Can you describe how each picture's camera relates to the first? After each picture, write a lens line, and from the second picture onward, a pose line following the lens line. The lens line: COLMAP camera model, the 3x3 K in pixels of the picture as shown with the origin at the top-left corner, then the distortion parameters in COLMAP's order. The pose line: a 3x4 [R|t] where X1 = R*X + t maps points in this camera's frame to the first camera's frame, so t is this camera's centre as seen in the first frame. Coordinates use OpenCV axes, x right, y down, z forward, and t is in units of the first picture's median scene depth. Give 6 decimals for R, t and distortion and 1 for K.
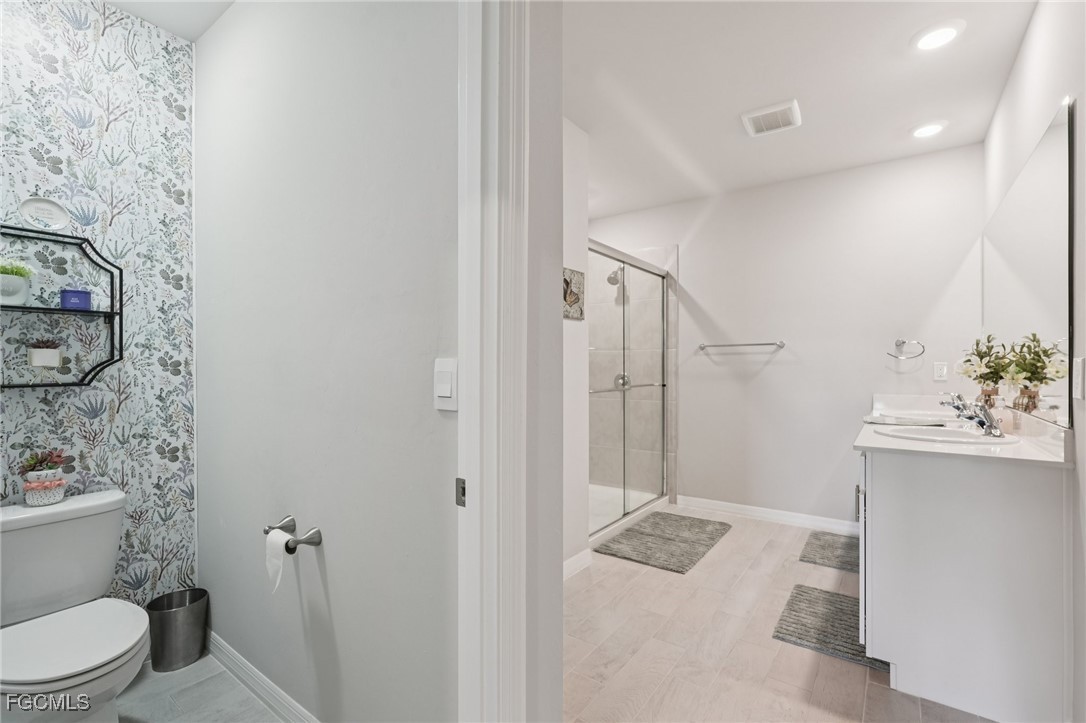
lens RADIAL K [[480.1, 0, 548.6], [0, 480.1, 366.3], [0, 0, 1]] dist [-0.000436, 0.000424]
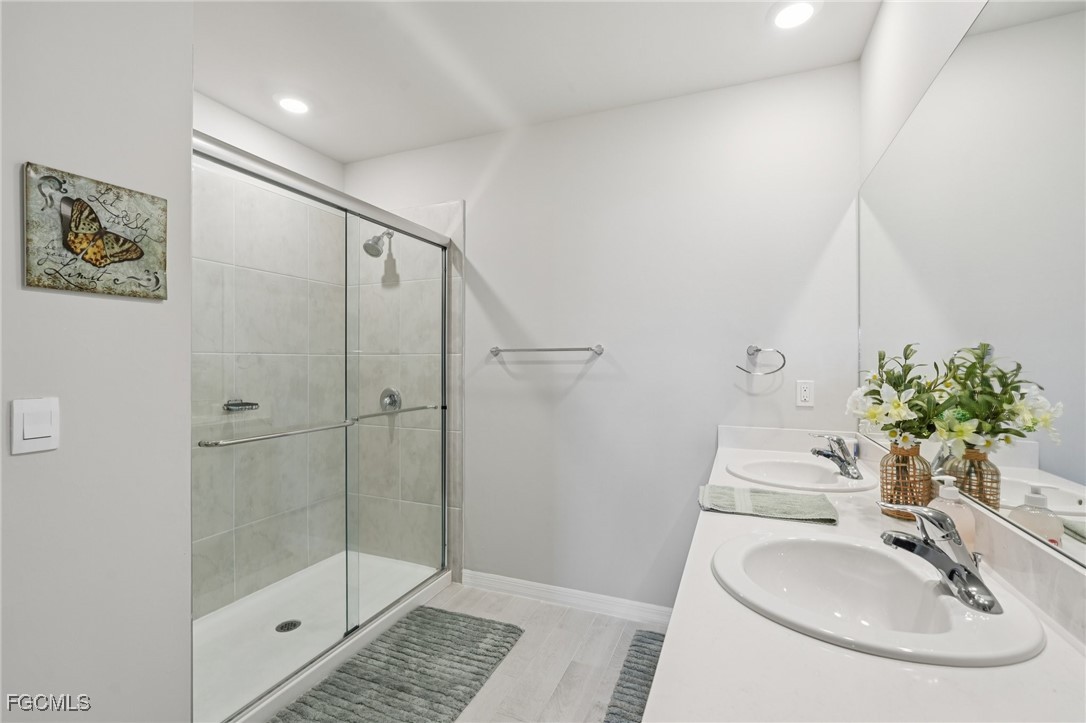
lens RADIAL K [[480.1, 0, 539.6], [0, 480.1, 359.9], [0, 0, 1]] dist [-0.000436, 0.000424]
pose [[0.974242, 0.002995, 0.225485, 0.247971], [-0.002129, 0.999989, -0.004086, -0.028049], [-0.225495, 0.003501, 0.974238, 0.354117]]
